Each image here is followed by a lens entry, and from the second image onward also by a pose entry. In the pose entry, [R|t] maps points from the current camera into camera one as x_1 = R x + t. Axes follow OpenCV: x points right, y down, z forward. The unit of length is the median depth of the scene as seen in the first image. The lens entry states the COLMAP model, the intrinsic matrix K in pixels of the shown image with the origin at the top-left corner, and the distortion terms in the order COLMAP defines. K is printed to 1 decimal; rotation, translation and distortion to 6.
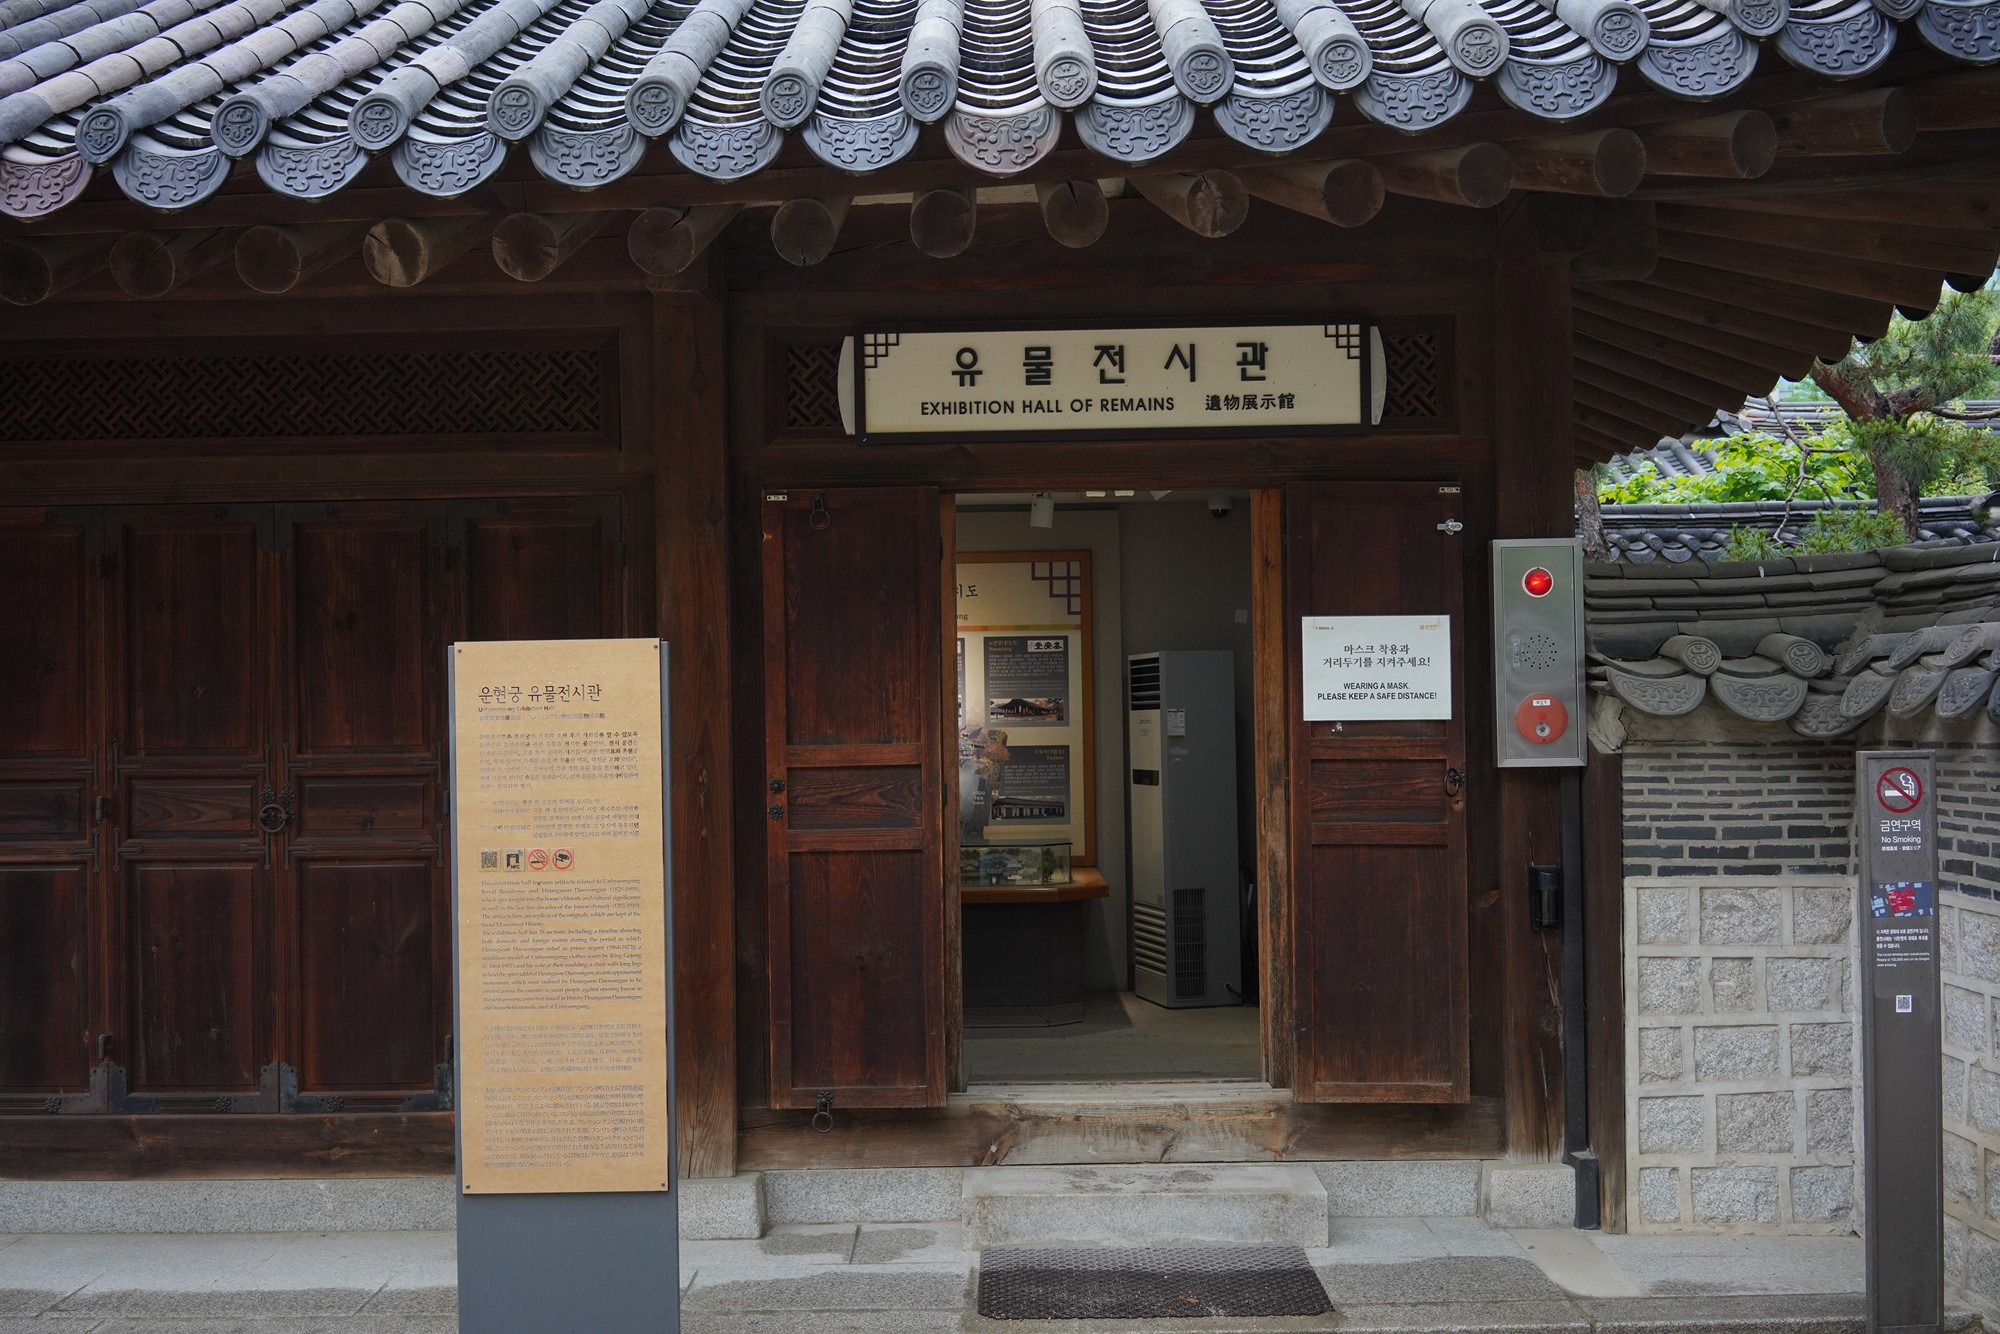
lens RADIAL K [[2080.4, 0, 996.9], [0, 2080.4, 670.9], [0, 0, 1]] dist [-0.004963, 0.000000]
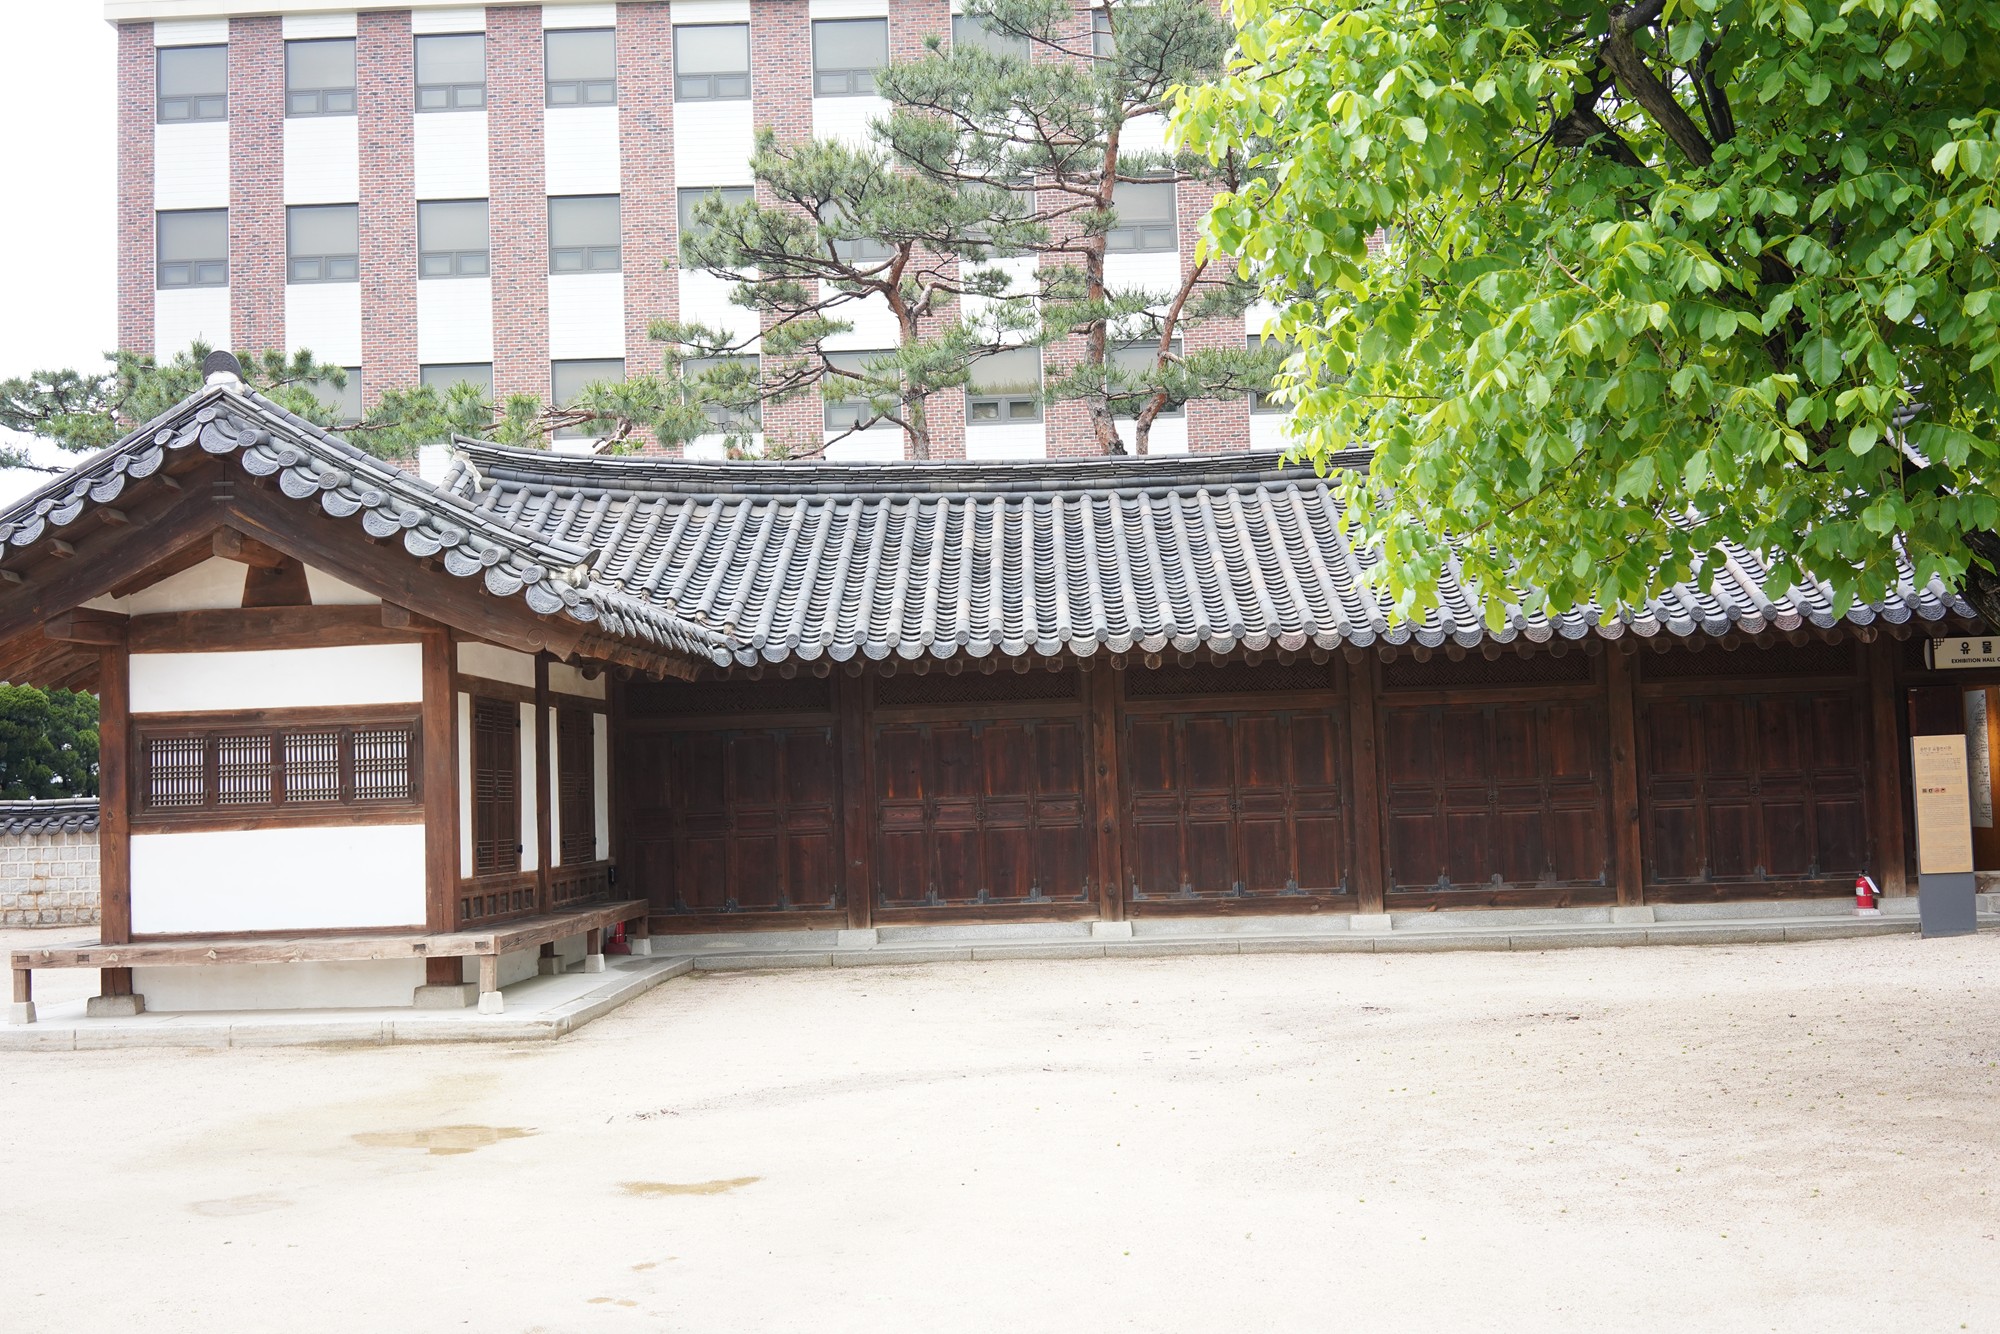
lens RADIAL K [[2080.4, 0, 999.6], [0, 2080.4, 662.1], [0, 0, 1]] dist [-0.004963, 0.000000]
pose [[0.999448, -0.022170, -0.024745, -1.452513], [0.021196, 0.999017, -0.038929, -0.029115], [0.025583, 0.038383, 0.998936, -2.304673]]
